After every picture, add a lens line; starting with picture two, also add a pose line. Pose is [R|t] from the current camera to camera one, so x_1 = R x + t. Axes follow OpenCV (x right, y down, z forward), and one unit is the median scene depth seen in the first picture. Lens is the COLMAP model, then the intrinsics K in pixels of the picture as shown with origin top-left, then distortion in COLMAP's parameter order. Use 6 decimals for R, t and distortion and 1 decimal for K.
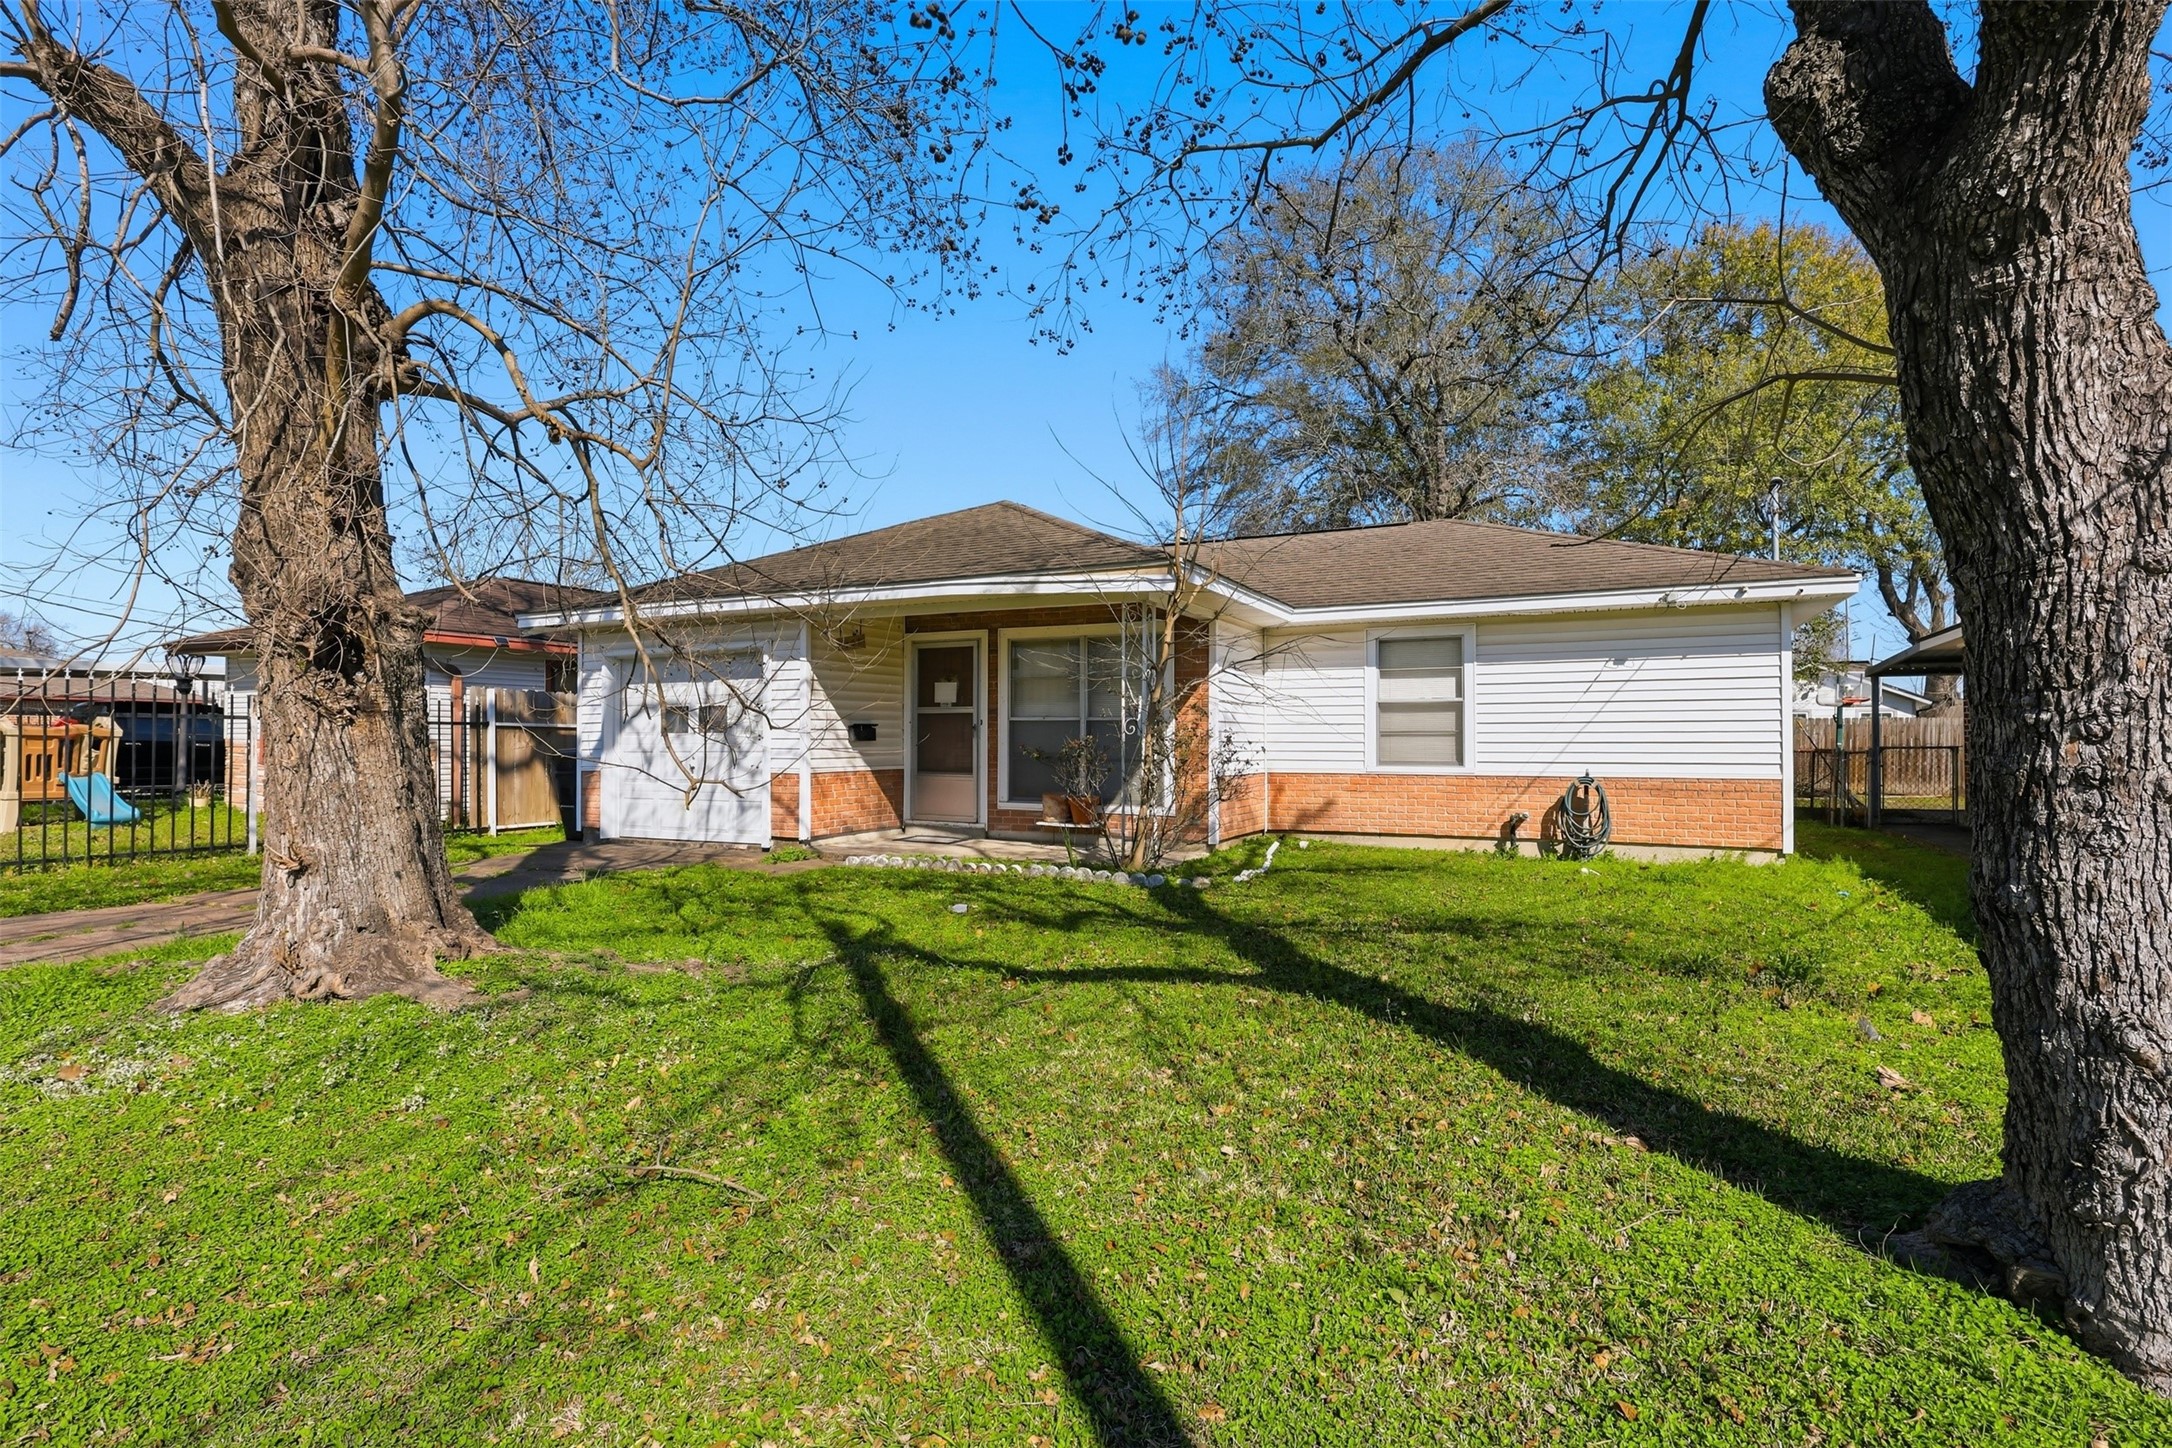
lens RADIAL K [[953.1, 0, 1086.4], [0, 953.1, 754.3], [0, 0, 1]] dist [-0.000345, -0.000040]
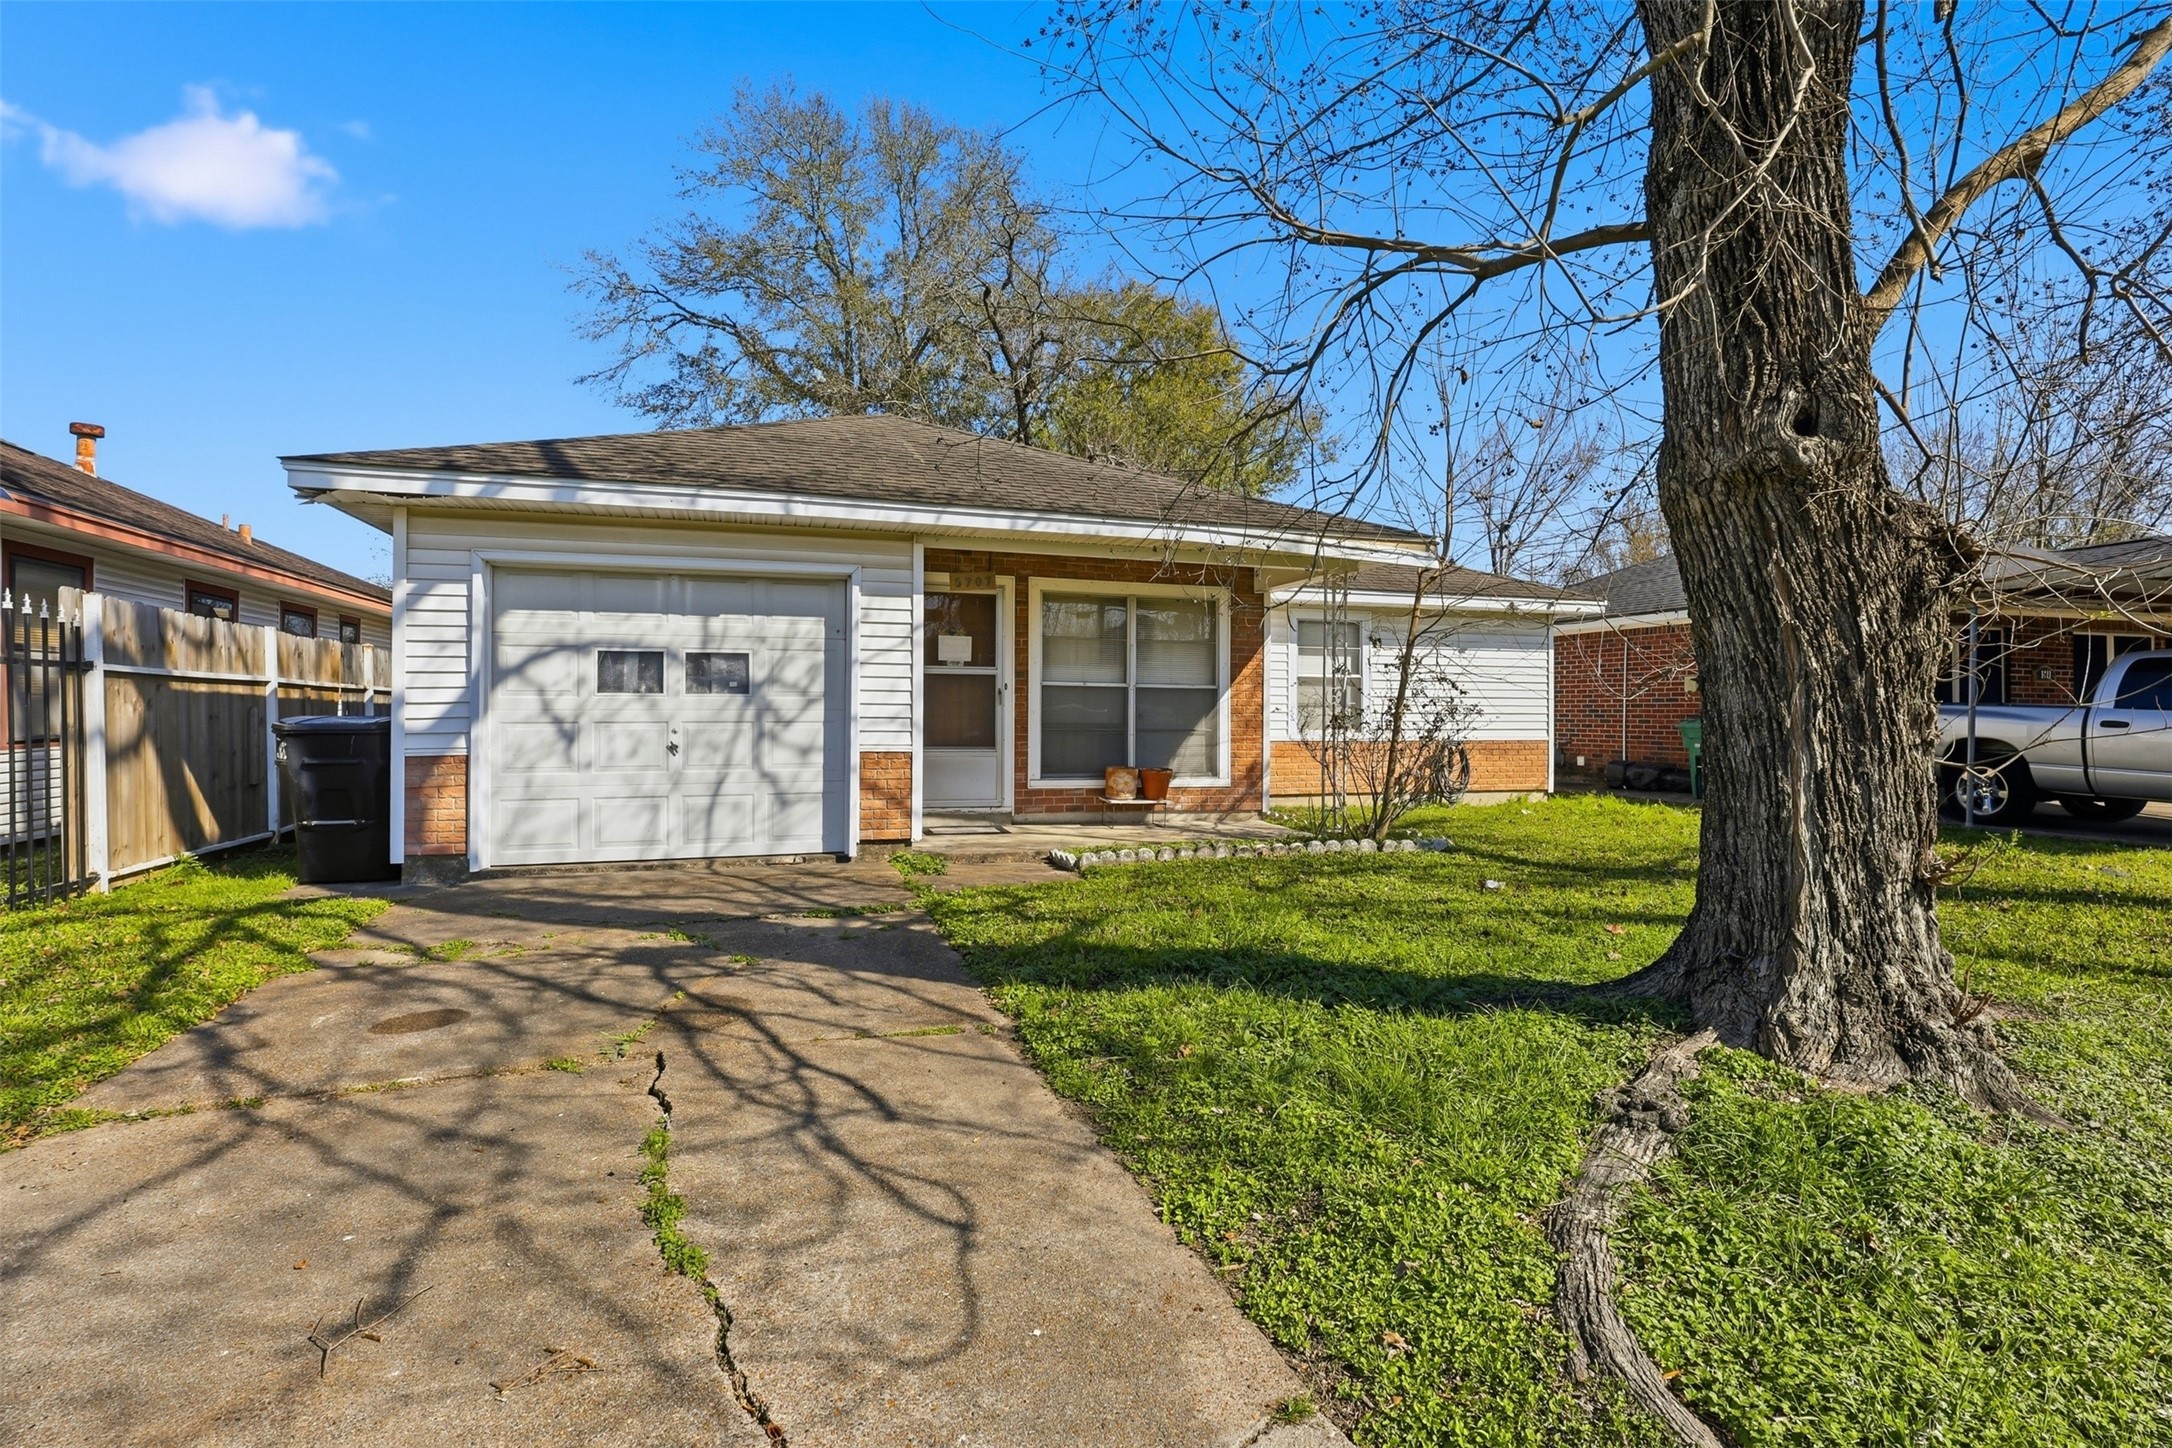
lens RADIAL K [[1008.7, 0, 1082.6], [0, 1008.7, 729.8], [0, 0, 1]] dist [-0.001195, -0.000299]
pose [[0.740590, -0.005800, 0.671932, -0.664826], [0.003540, 0.999983, 0.004730, 0.000997], [-0.671948, -0.001125, 0.740598, 0.301211]]
